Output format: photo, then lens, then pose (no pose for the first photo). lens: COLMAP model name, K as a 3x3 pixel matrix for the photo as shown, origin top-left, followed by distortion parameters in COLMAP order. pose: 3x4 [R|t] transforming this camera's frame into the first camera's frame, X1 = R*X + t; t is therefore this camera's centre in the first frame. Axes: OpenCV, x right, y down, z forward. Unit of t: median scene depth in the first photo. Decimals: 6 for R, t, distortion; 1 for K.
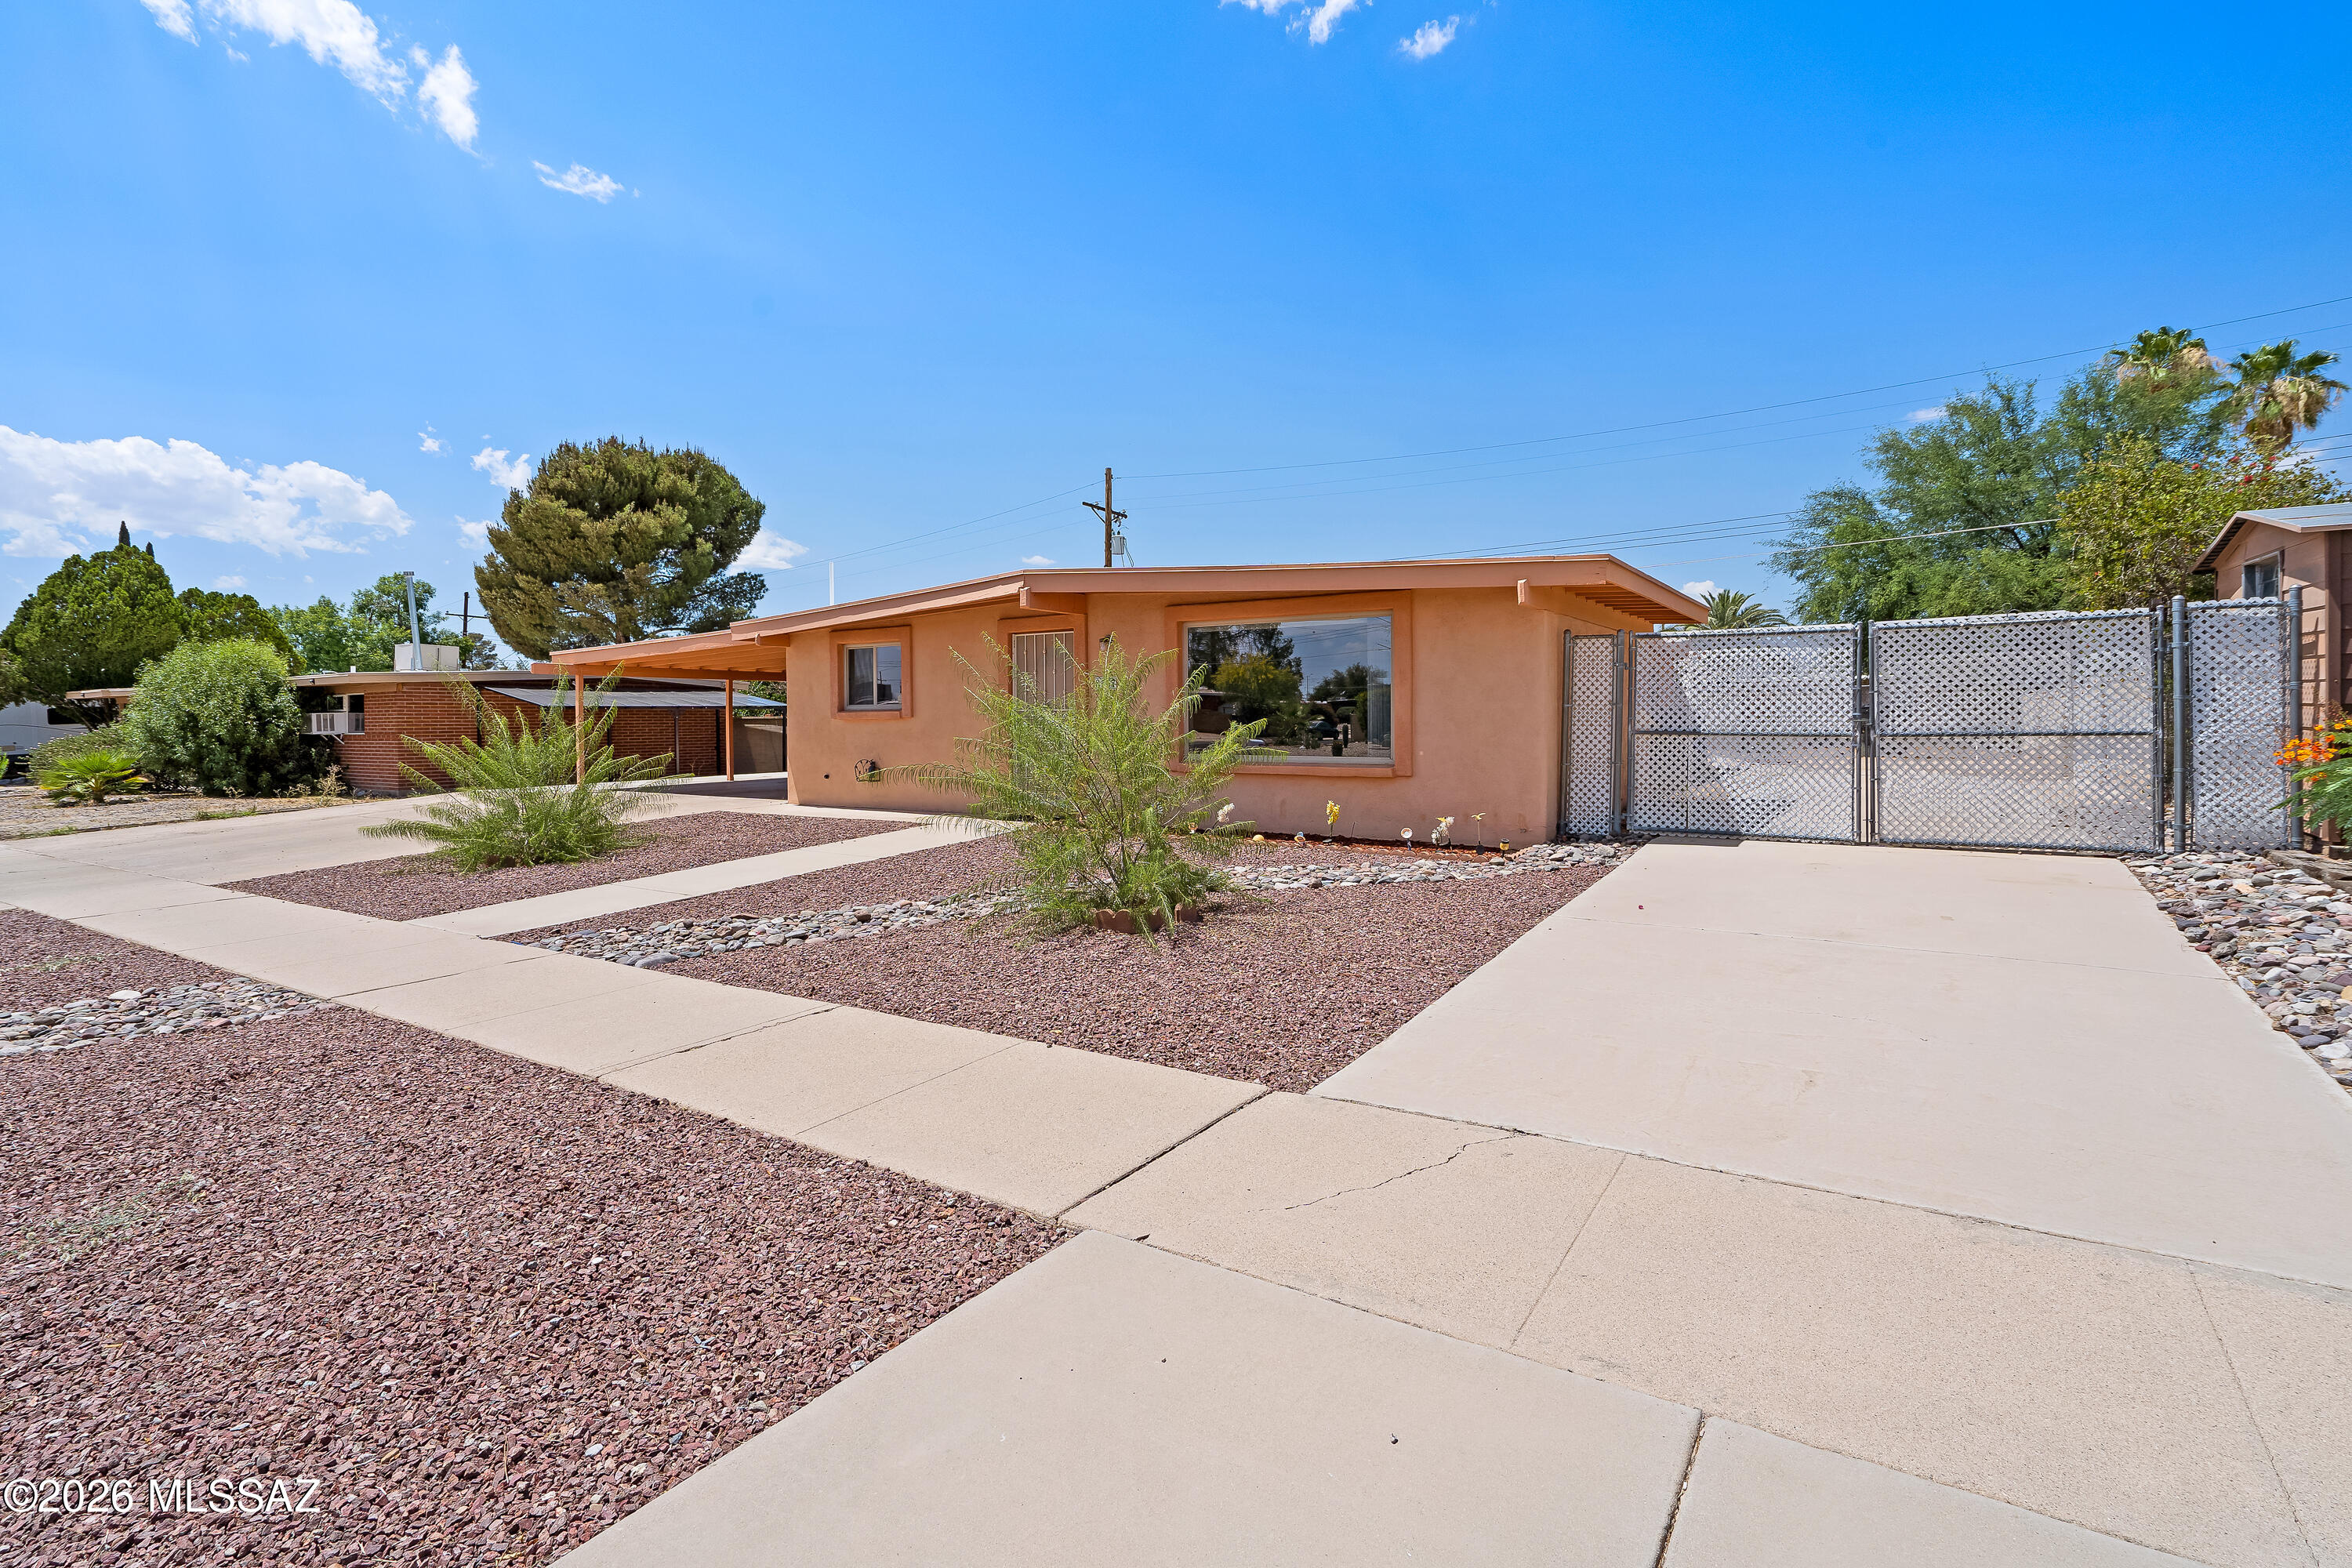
lens RADIAL K [[1116.9, 0, 1183.8], [0, 1116.9, 731.0], [0, 0, 1]] dist [0.018634, -0.000150]
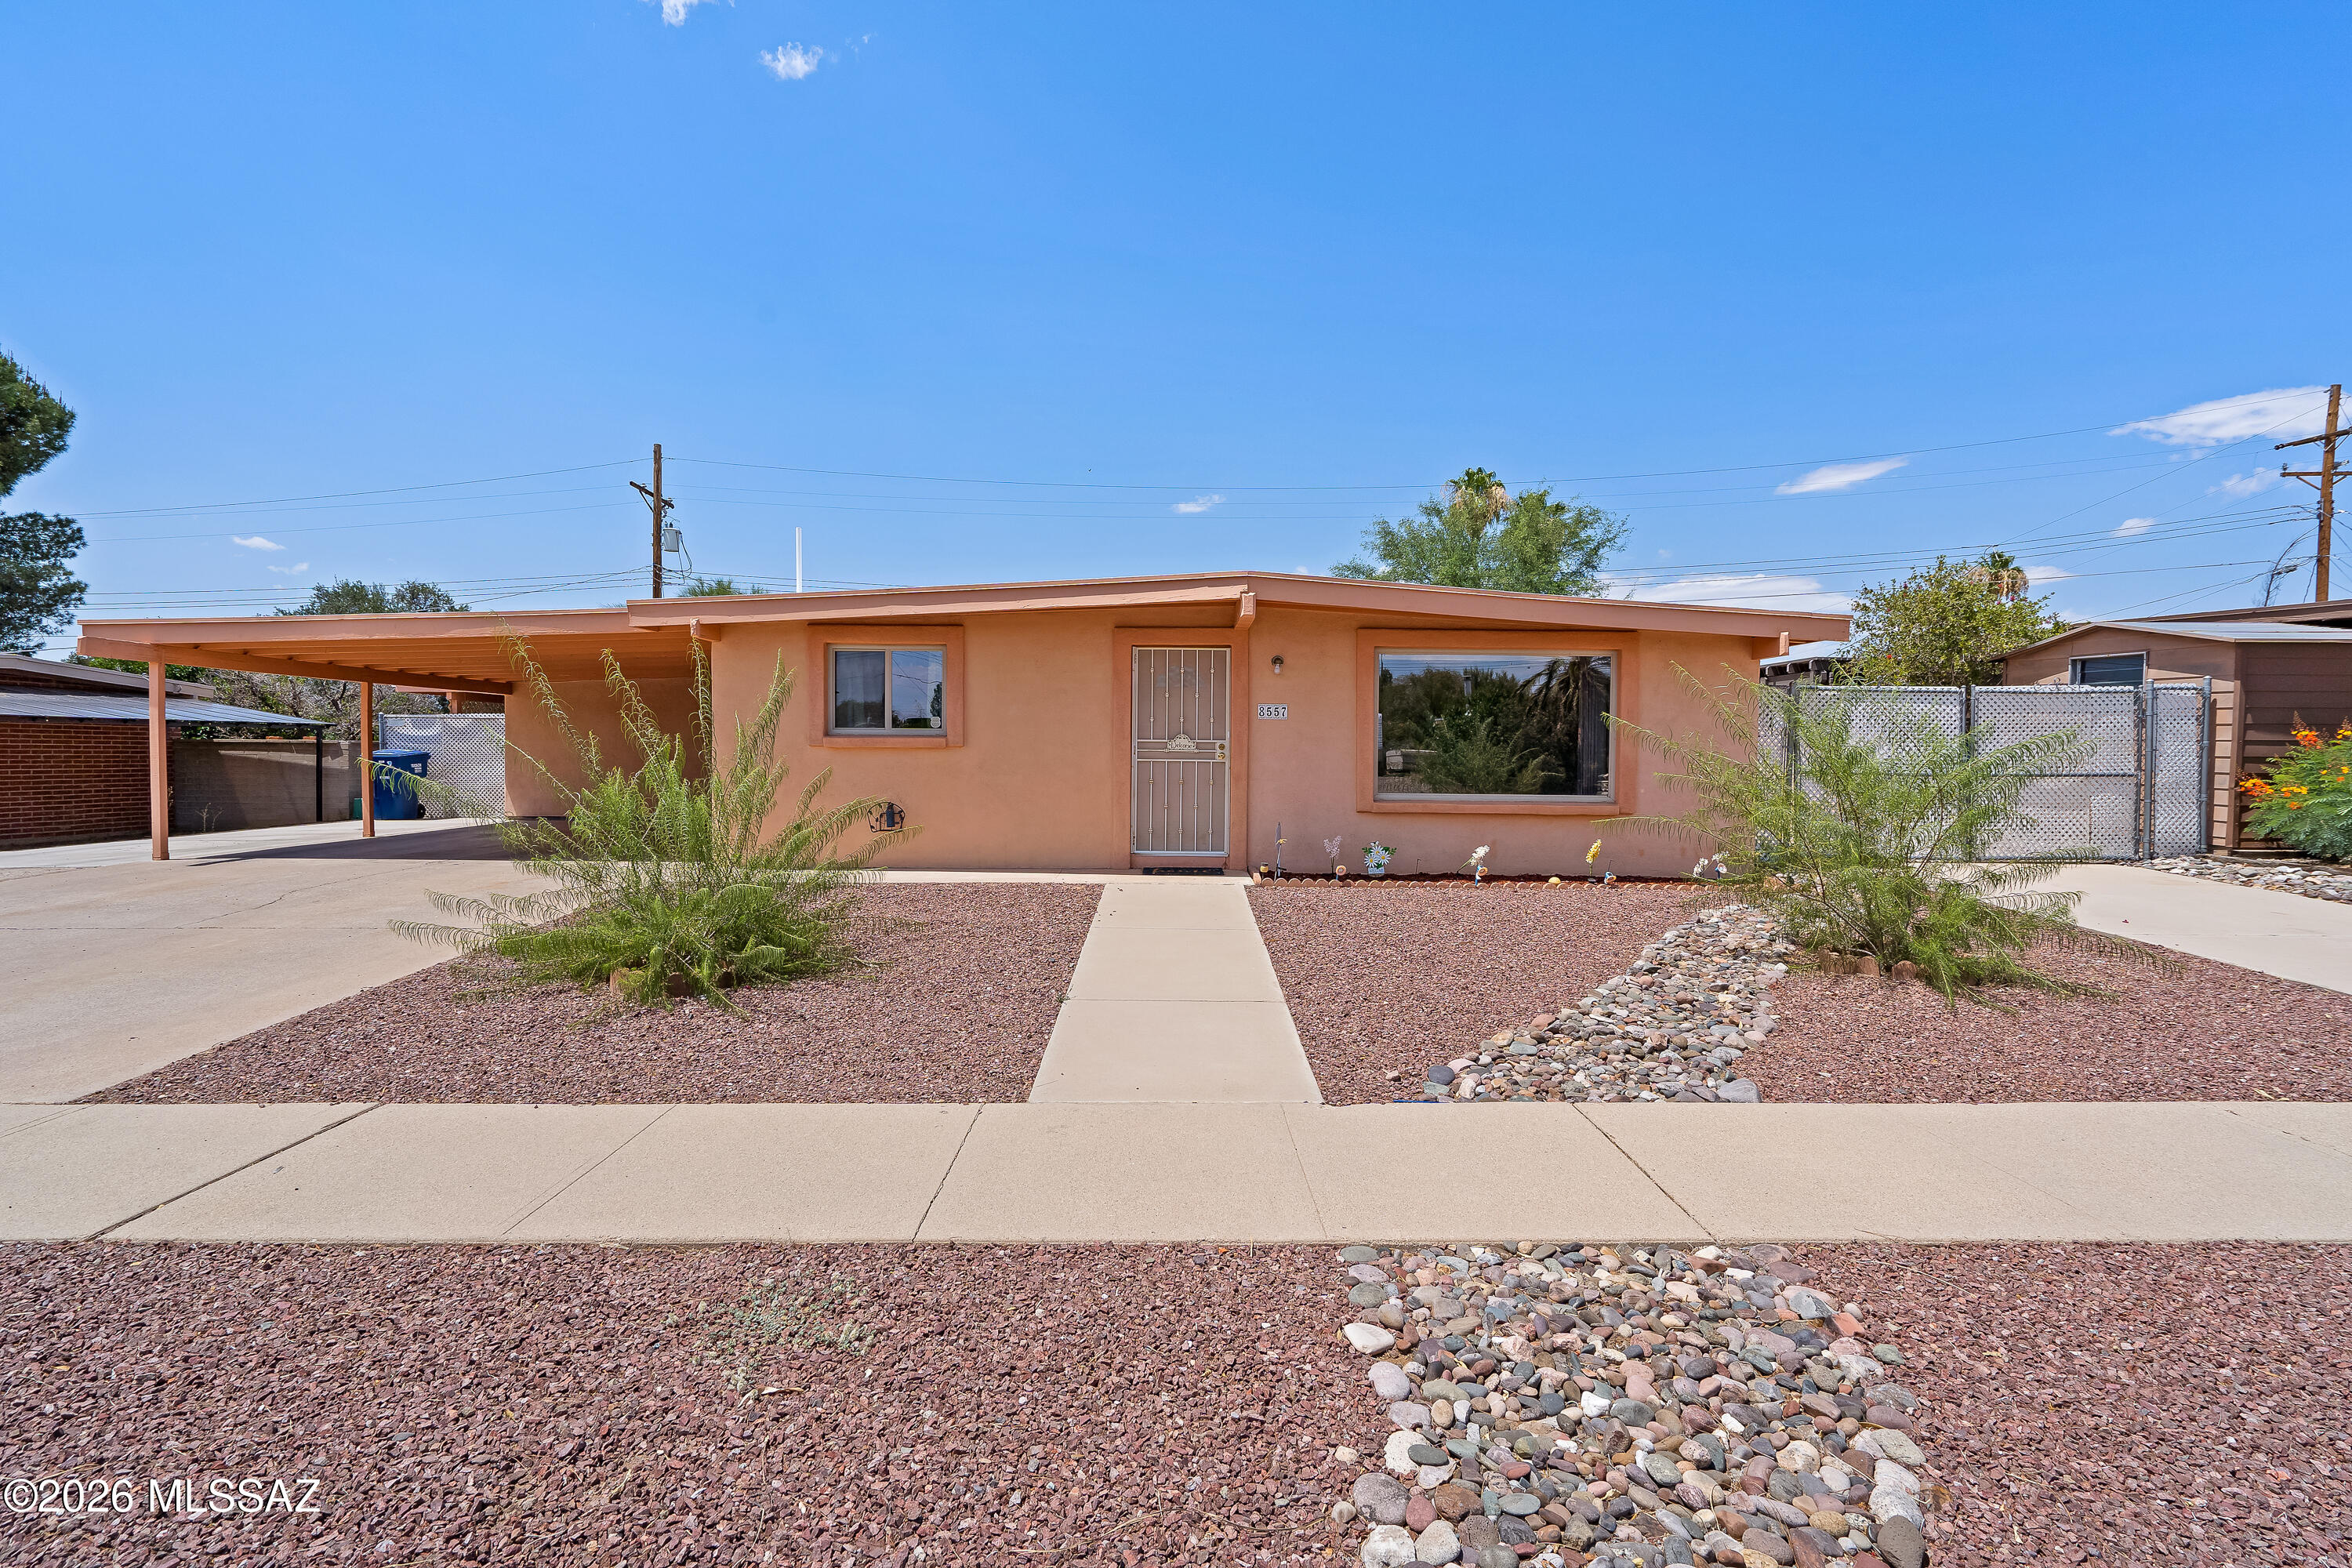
lens RADIAL K [[1090.0, 0, 1176.0], [0, 1090.0, 784.0], [0, 0, 1]] dist [-0.068795, 0.056836]
pose [[0.840024, -0.007679, 0.542495, -0.475898], [-0.006204, 0.999699, 0.023757, -0.004892], [-0.542514, -0.023322, 0.839723, 0.270386]]
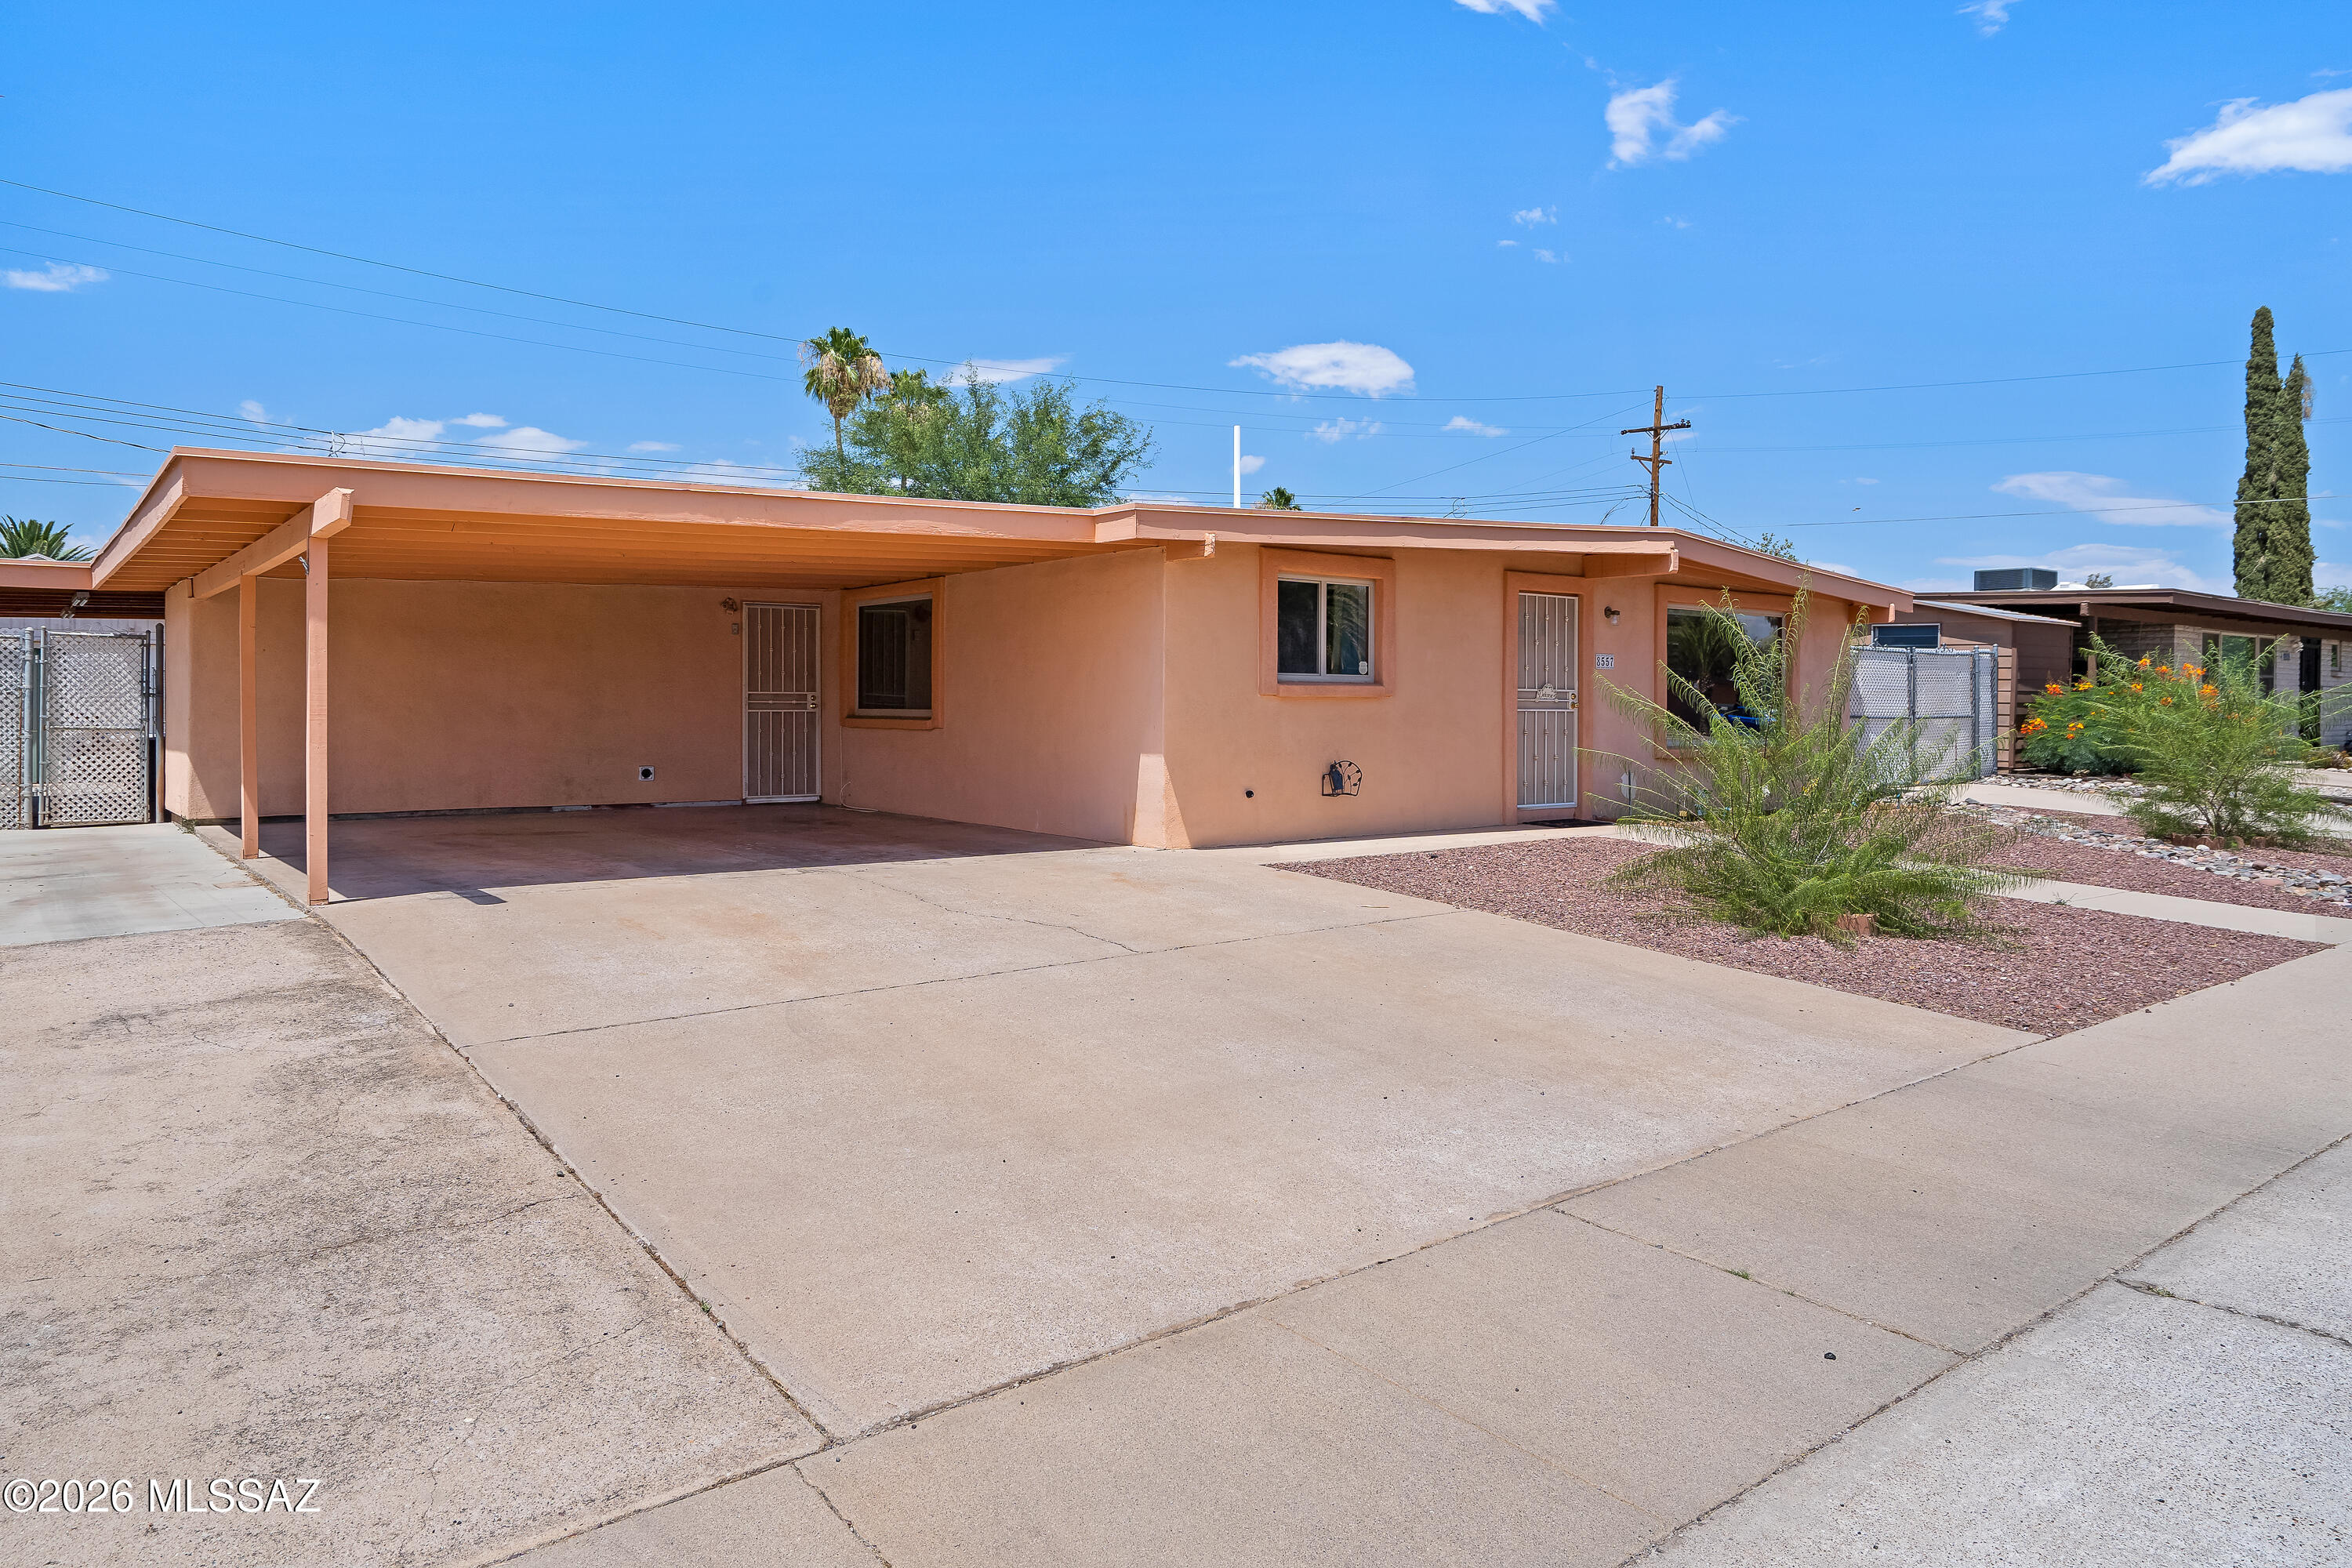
lens RADIAL K [[1531.5, 0, 1179.4], [0, 1531.5, 726.6], [0, 0, 1]] dist [-0.000835, -0.000225]
pose [[0.333548, -0.006194, 0.942713, -1.054594], [0.002564, 0.999981, 0.005663, 0.000421], [-0.942730, 0.000529, 0.333557, 0.738127]]
